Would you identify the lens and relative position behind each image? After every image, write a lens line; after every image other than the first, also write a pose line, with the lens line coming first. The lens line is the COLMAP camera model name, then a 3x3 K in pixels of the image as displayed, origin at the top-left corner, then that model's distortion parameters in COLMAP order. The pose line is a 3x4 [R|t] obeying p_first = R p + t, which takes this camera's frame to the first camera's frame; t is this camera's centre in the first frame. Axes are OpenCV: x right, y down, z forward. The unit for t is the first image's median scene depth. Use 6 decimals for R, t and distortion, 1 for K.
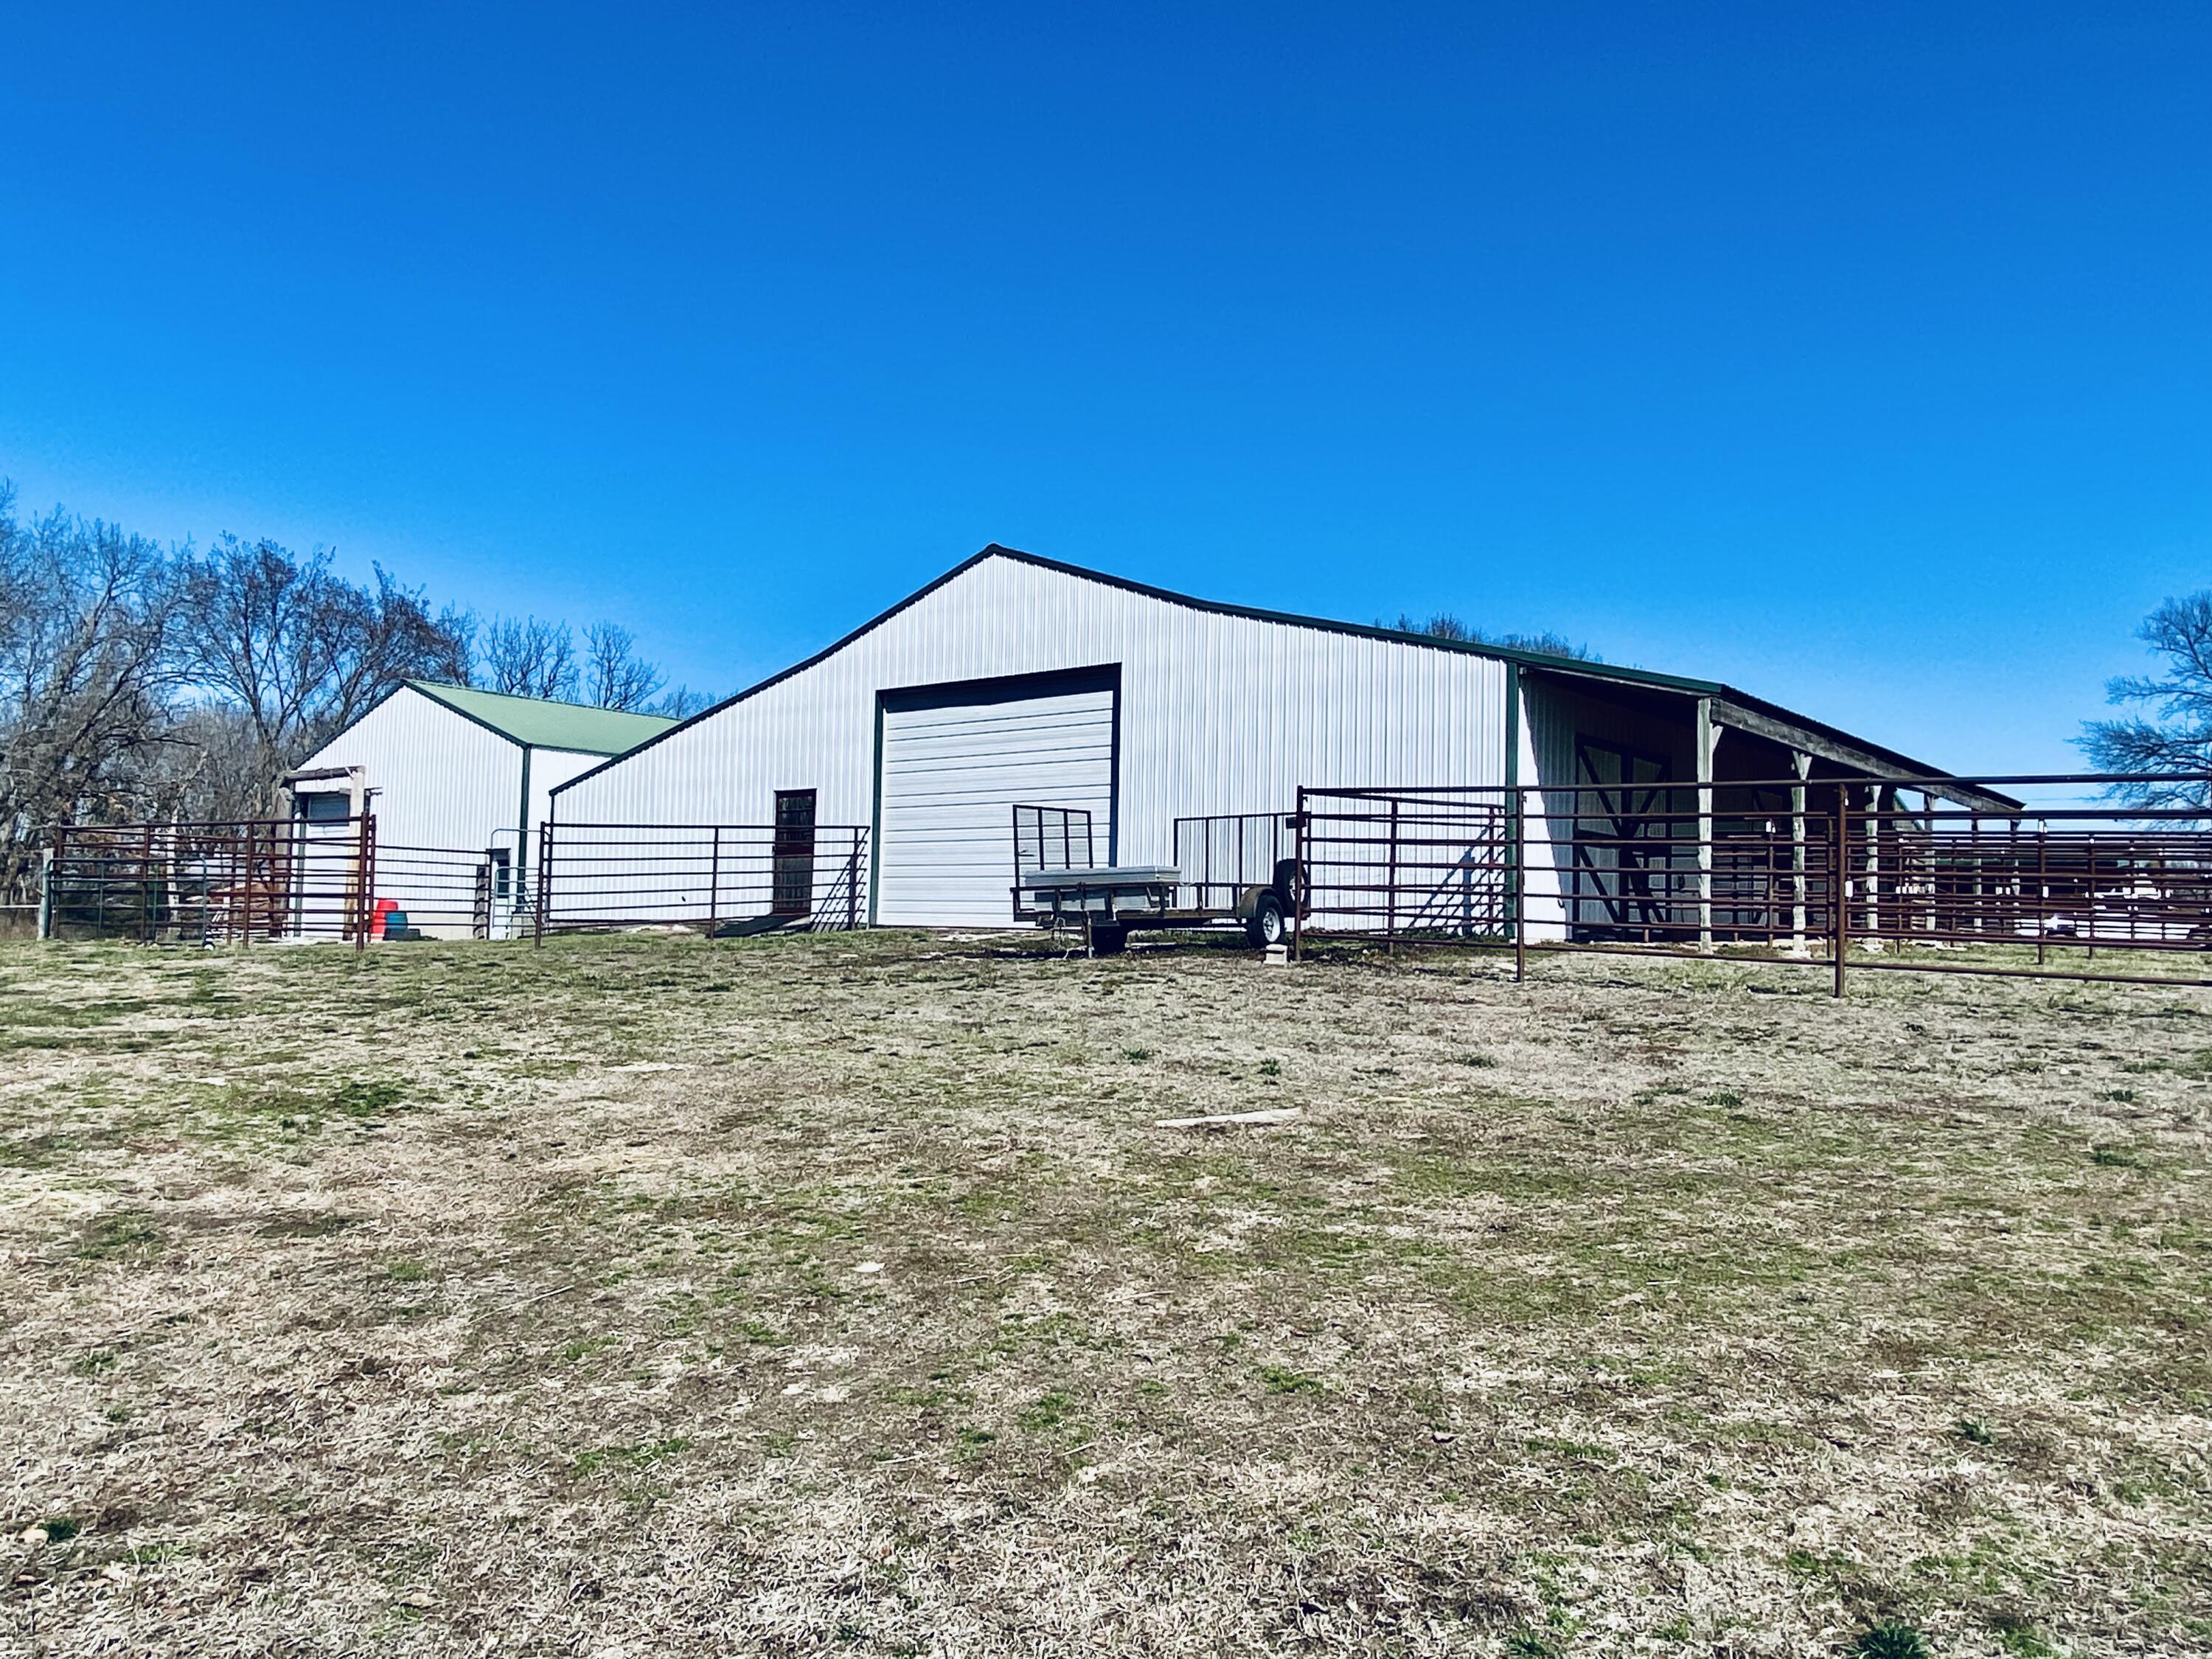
lens RADIAL K [[1300.2, 0, 1106.0], [0, 1300.2, 829.5], [0, 0, 1]] dist [0.083684, 0.000289]
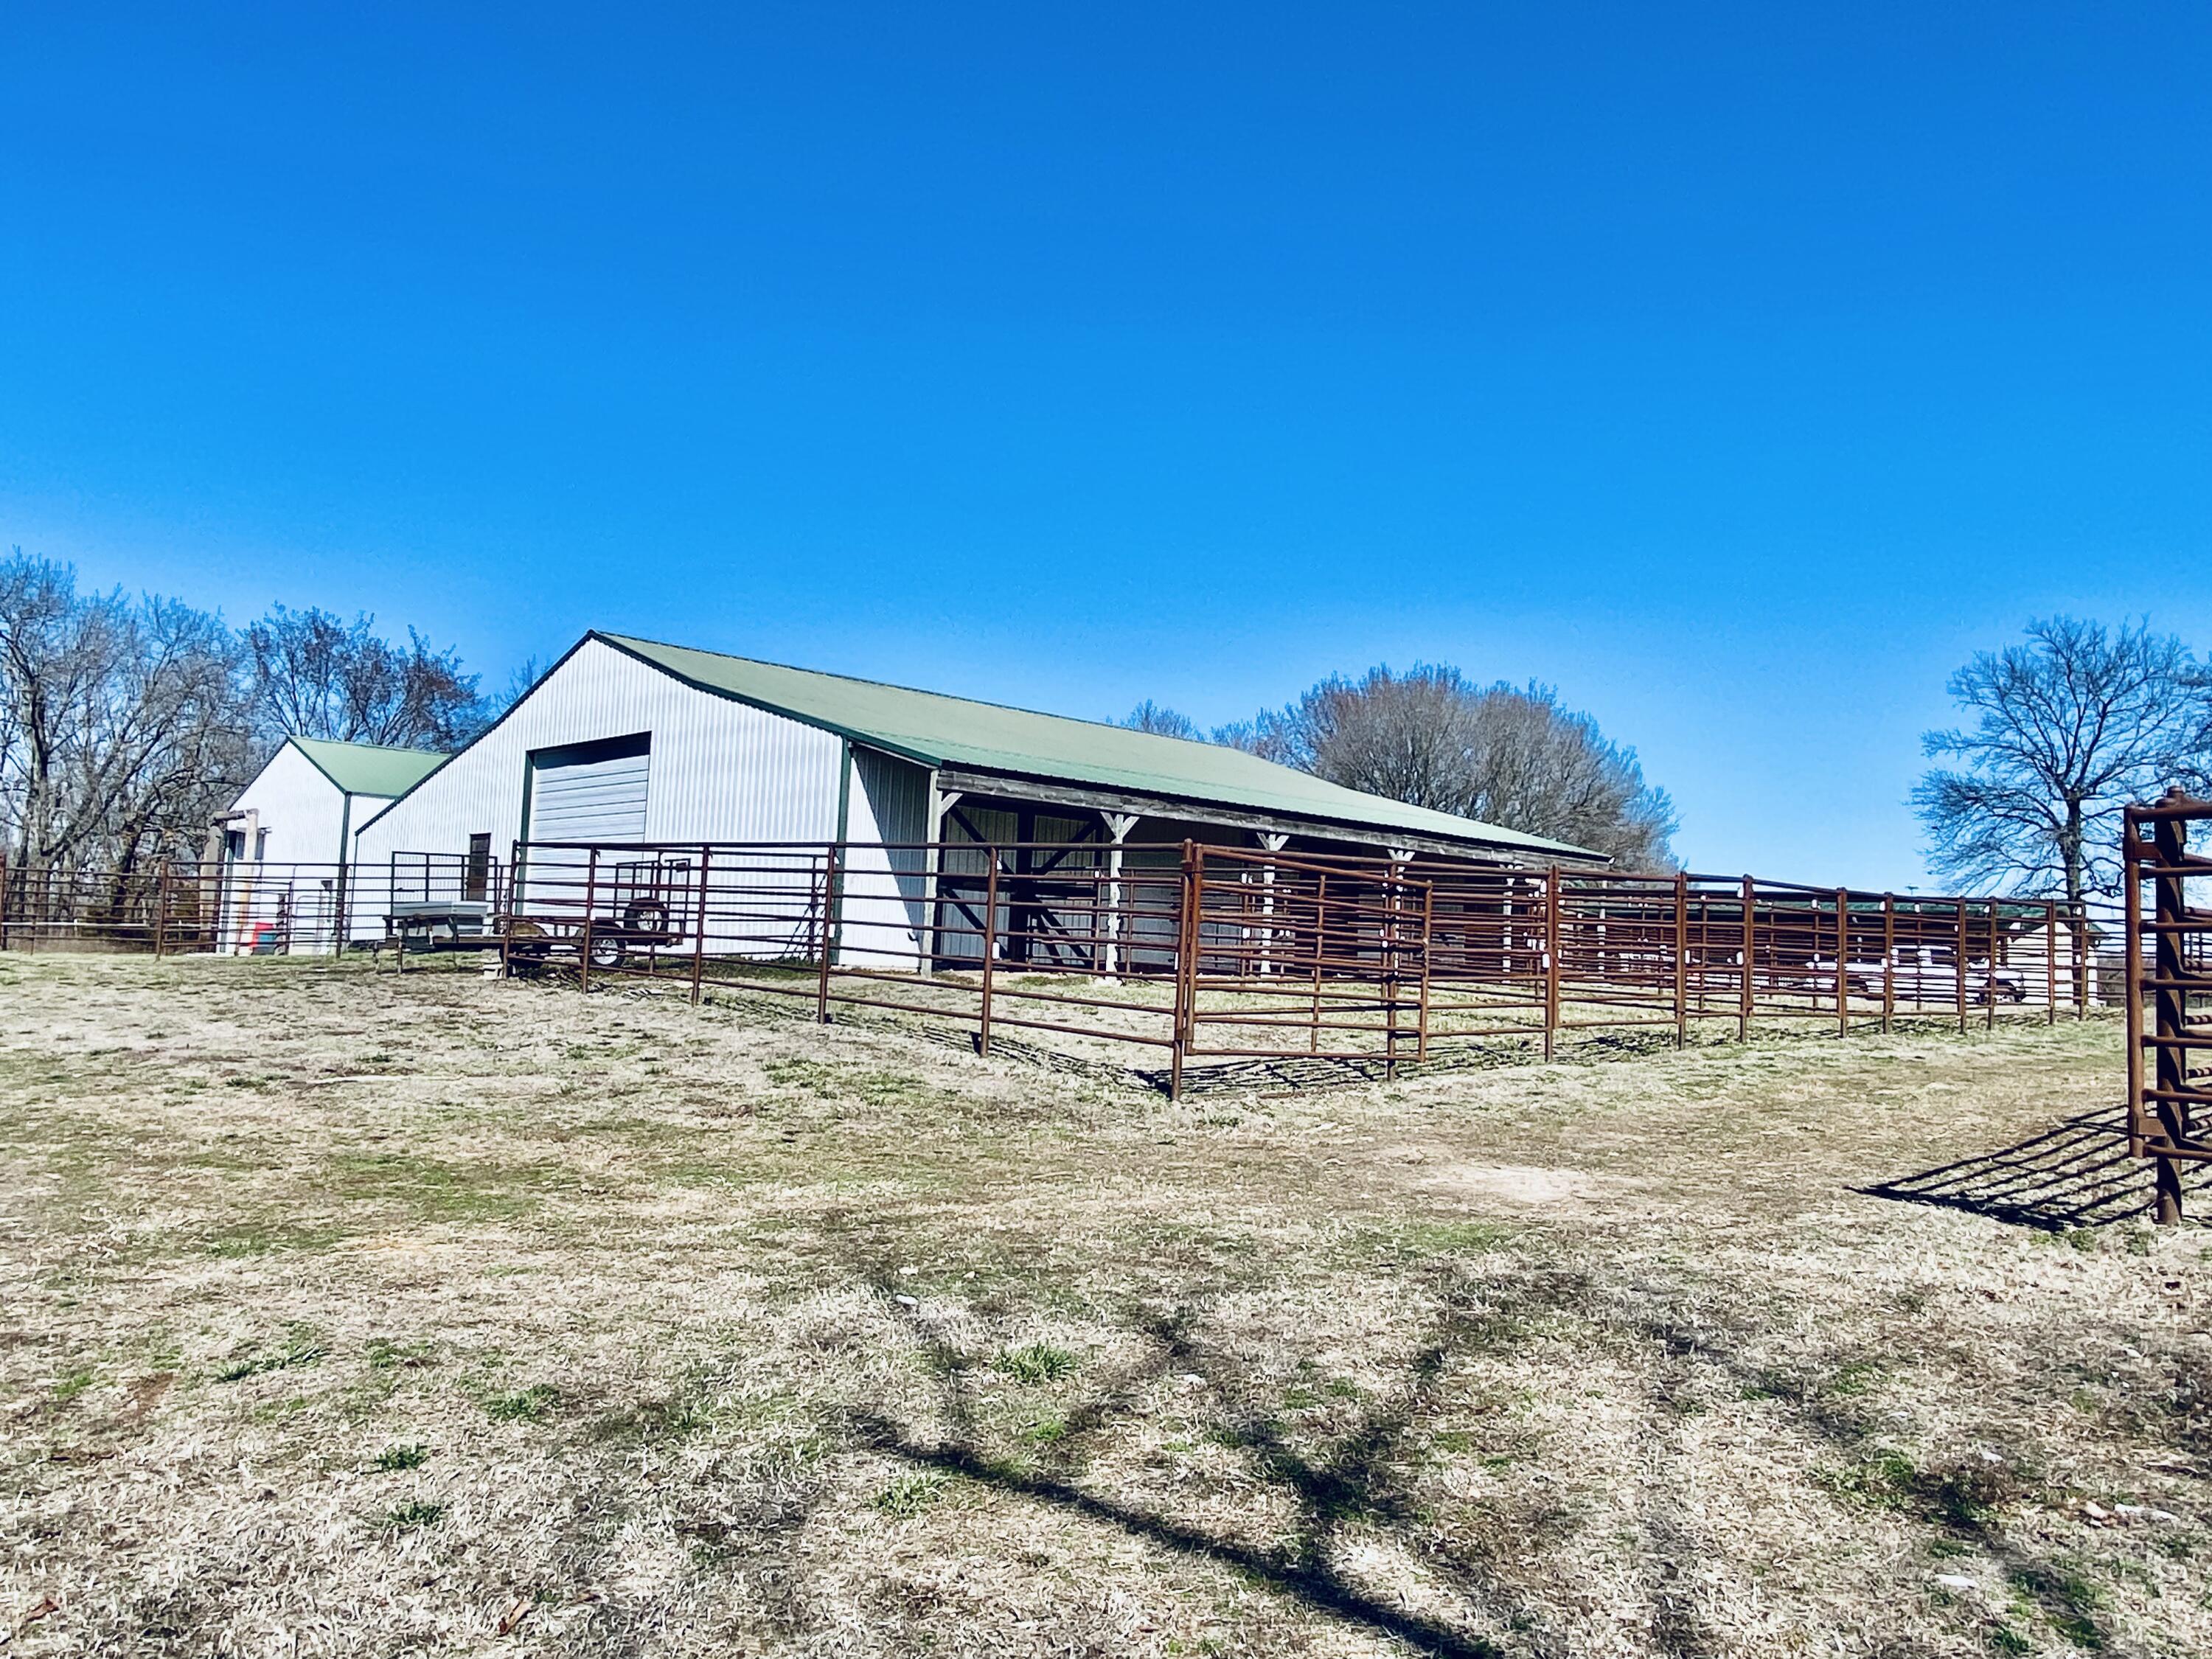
lens RADIAL K [[1300.2, 0, 1106.0], [0, 1300.2, 829.5], [0, 0, 1]] dist [0.083684, 0.000289]
pose [[0.992613, 0.008138, -0.121054, 0.550490], [-0.011481, 0.999571, -0.026941, -0.009768], [0.120782, 0.028132, 0.992280, -0.140170]]
